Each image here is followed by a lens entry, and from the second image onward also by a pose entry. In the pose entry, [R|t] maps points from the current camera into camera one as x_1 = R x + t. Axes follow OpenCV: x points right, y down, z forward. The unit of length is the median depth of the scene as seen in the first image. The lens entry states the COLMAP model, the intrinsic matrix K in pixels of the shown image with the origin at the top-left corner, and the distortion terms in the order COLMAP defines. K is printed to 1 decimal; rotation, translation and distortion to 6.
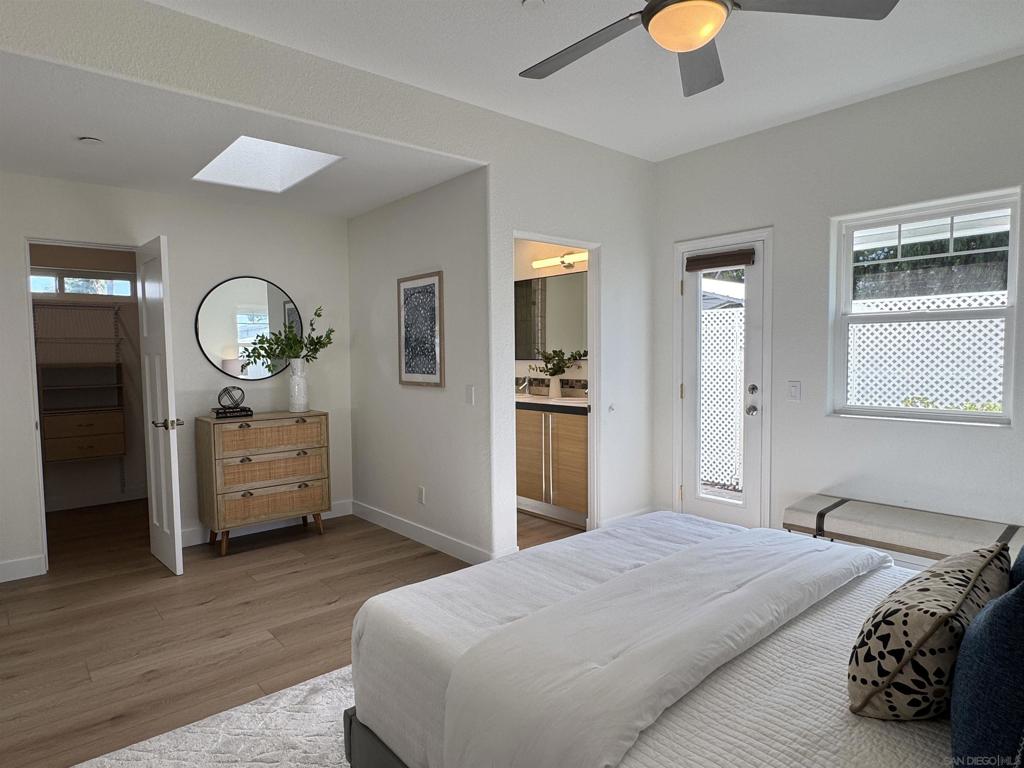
lens RADIAL K [[602.6, 0, 511.2], [0, 602.6, 385.5], [0, 0, 1]] dist [0.000676, -0.000027]
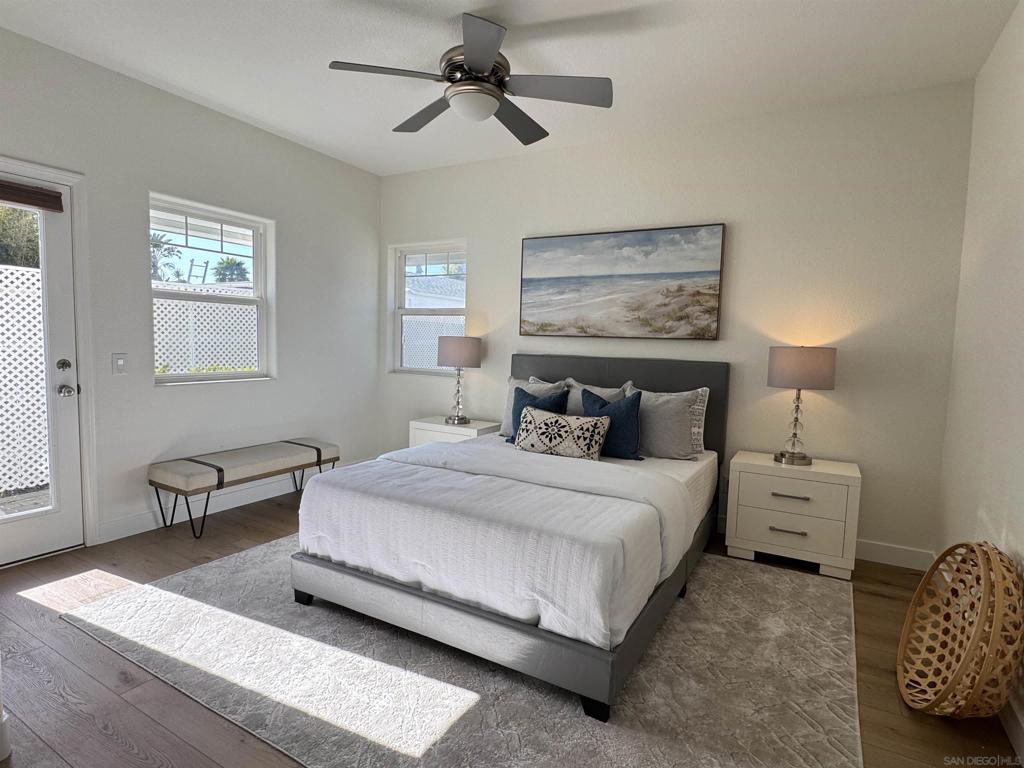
lens RADIAL K [[542.7, 0, 512.0], [0, 542.7, 383.7], [0, 0, 1]] dist [-0.004147, -0.000641]
pose [[-0.322574, -0.074877, 0.943578, -0.507495], [0.031301, 0.995477, 0.089696, -0.016026], [-0.946027, 0.058468, -0.318771, 0.673791]]
